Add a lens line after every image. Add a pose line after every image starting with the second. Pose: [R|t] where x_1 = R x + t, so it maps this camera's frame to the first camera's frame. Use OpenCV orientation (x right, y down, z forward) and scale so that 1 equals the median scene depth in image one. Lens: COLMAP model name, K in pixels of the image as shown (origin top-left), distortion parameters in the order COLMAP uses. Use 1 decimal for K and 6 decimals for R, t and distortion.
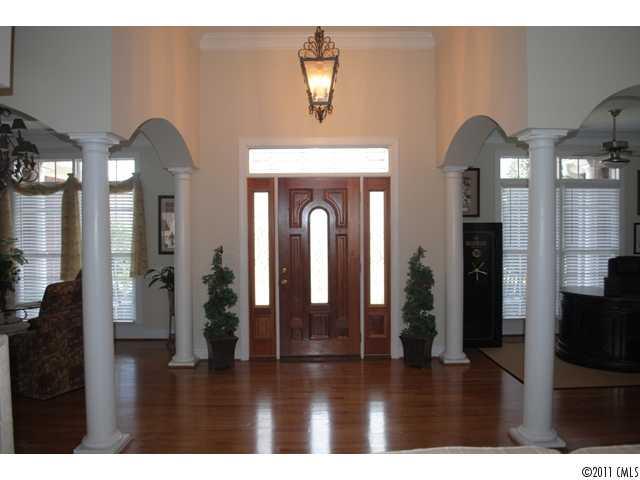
lens RADIAL K [[549.5, 0, 320.0], [0, 549.5, 240.0], [0, 0, 1]] dist [-0.002099, -0.004721]
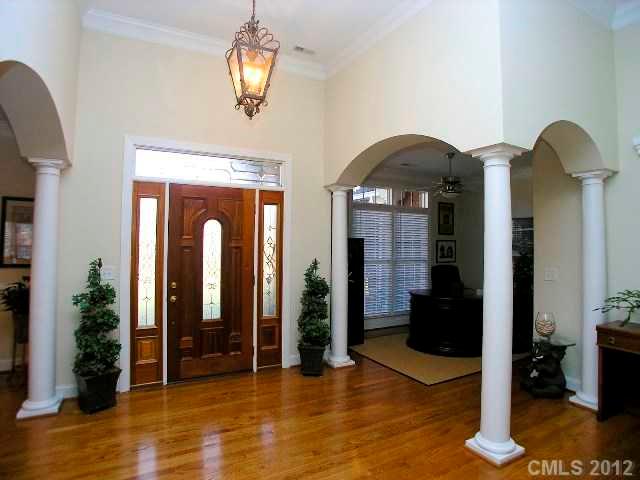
lens RADIAL K [[378.9, 0, 320.1], [0, 378.9, 228.4], [0, 0, 1]] dist [-0.078998, 0.039197]
pose [[0.891575, 0.031884, 0.451749, -0.134481], [-0.005736, 0.998234, -0.059133, -0.003252], [-0.452837, 0.050131, 0.890183, 0.343475]]
